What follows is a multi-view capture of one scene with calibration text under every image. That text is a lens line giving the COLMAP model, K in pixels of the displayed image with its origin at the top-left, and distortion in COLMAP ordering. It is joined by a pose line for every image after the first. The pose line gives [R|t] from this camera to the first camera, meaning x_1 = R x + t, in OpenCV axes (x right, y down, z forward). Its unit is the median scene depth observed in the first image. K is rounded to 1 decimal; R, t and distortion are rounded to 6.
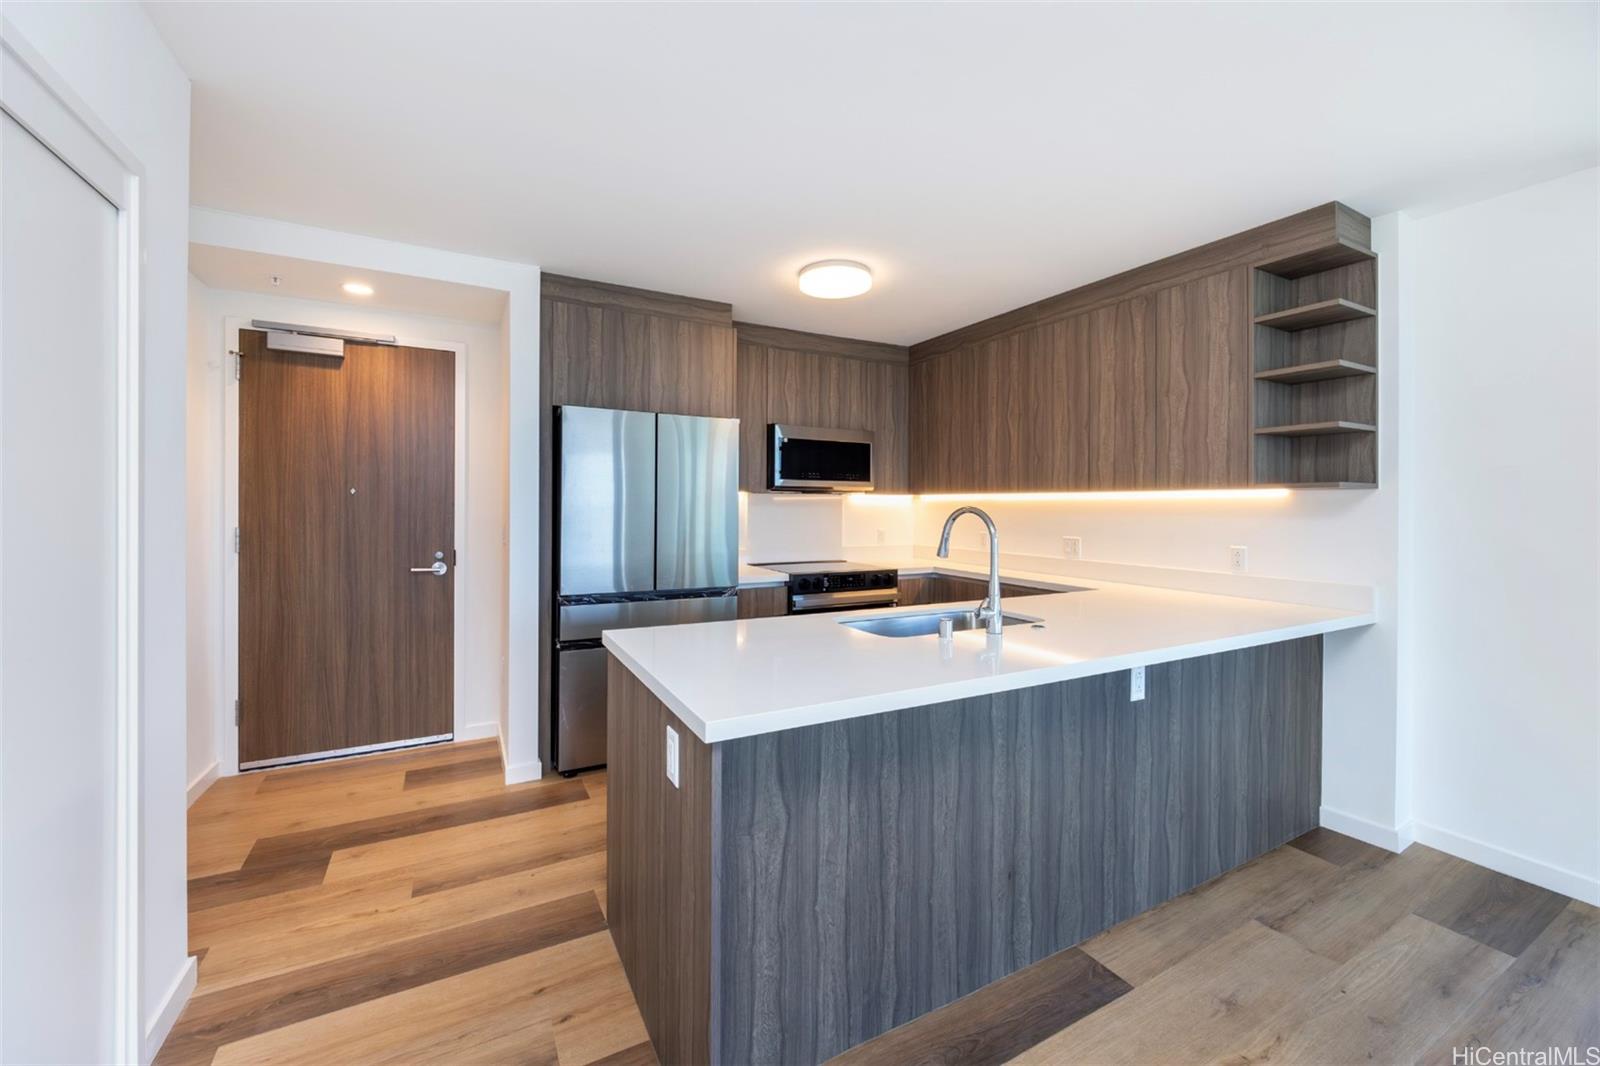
lens RADIAL K [[631.6, 0, 787.2], [0, 631.6, 509.5], [0, 0, 1]] dist [-0.005121, 0.001667]
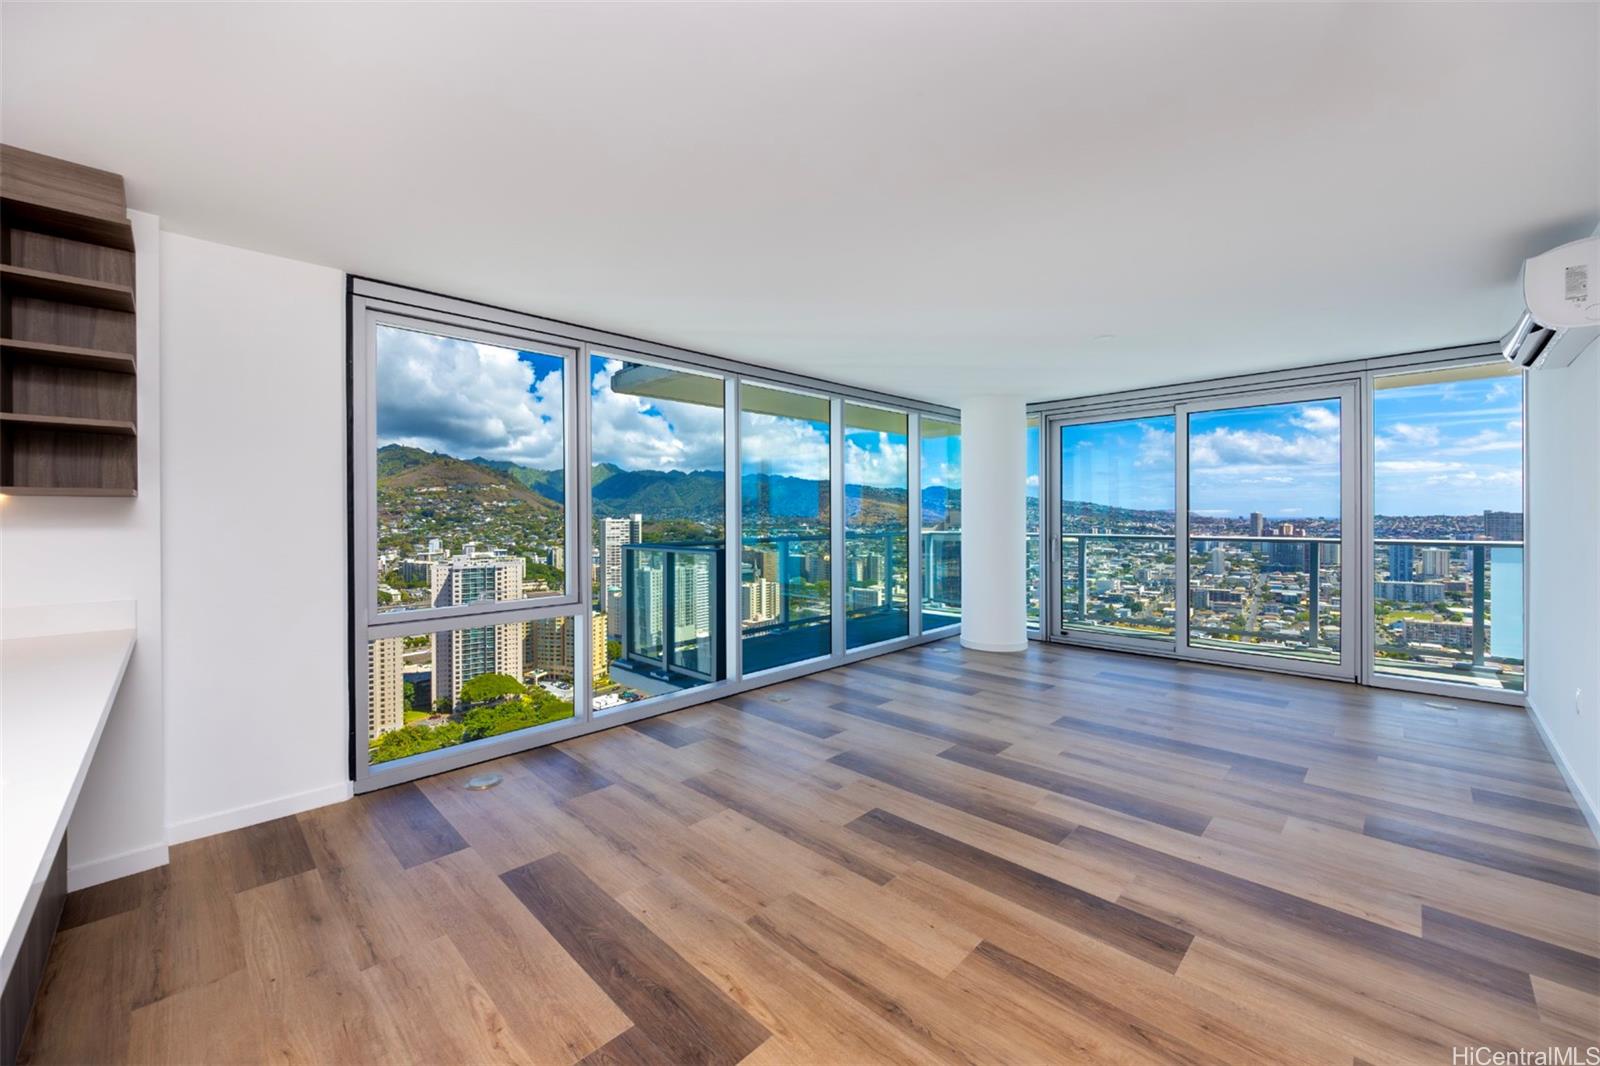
lens RADIAL K [[631.6, 0, 777.1], [0, 631.6, 522.7], [0, 0, 1]] dist [-0.005121, 0.001667]
pose [[-0.273351, -0.017398, 0.961757, -0.191443], [0.005548, 0.999791, 0.019663, -0.006980], [-0.961898, 0.010711, -0.273197, 0.262653]]
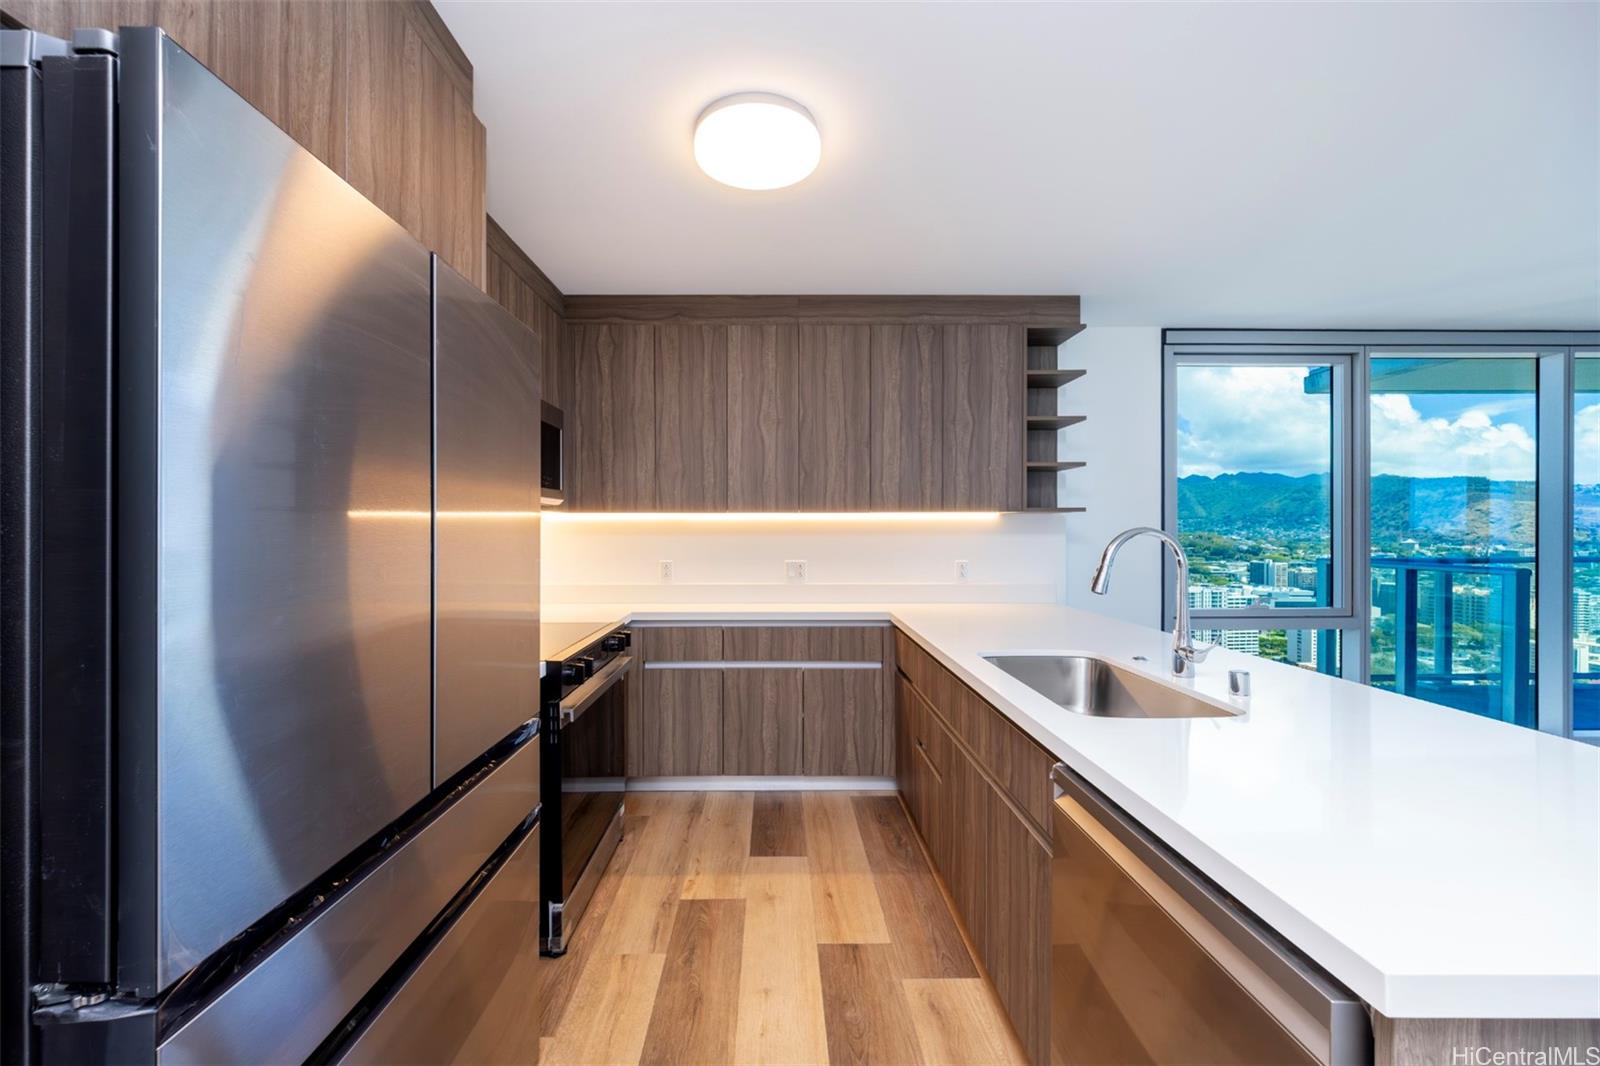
lens RADIAL K [[631.6, 0, 768.4], [0, 631.6, 520.3], [0, 0, 1]] dist [-0.005121, 0.001667]
pose [[0.458506, 0.004375, 0.888681, -0.452292], [0.010979, 0.999884, -0.010587, -0.008325], [-0.888623, 0.014611, 0.458405, 0.721204]]
